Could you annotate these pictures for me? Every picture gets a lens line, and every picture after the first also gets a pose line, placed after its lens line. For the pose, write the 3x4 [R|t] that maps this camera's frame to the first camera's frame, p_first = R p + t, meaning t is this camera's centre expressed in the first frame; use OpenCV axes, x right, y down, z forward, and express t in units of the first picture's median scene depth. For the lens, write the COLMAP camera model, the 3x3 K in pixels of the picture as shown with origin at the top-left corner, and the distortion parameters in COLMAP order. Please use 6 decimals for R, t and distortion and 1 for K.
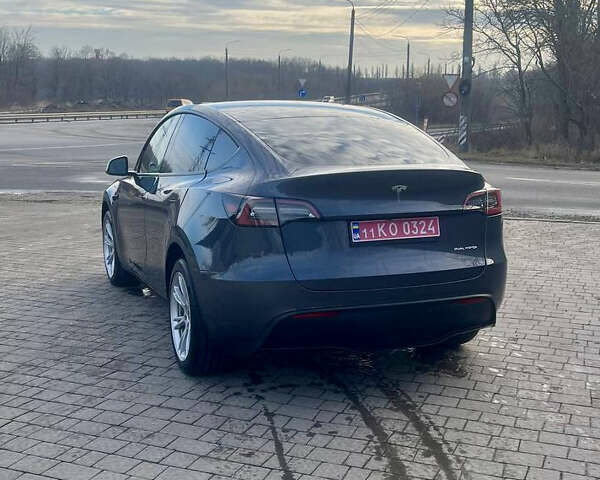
lens RADIAL K [[848.3, 0, 303.7], [0, 848.3, 240.1], [0, 0, 1]] dist [-0.014108, 0.000000]
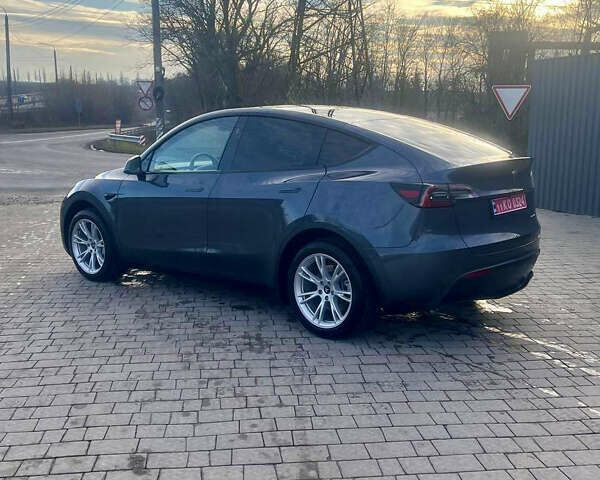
lens RADIAL K [[703.2, 0, 337.3], [0, 703.2, 254.7], [0, 0, 1]] dist [0.028025, 0.000000]
pose [[0.867557, -0.096152, 0.487954, -0.095359], [0.073365, 0.995142, 0.065654, -0.003600], [-0.491896, -0.021160, 0.870397, 0.023464]]
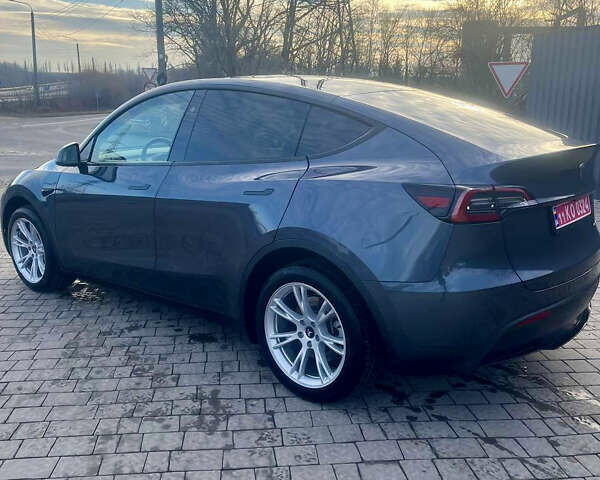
lens RADIAL K [[612.0, 0, 307.0], [0, 612.0, 233.3], [0, 0, 1]] dist [0.007791, 0.000000]
pose [[0.882977, -0.107848, 0.456860, -0.064544], [0.078369, 0.993459, 0.083055, -0.009333], [-0.462828, -0.037532, 0.885653, 0.076017]]
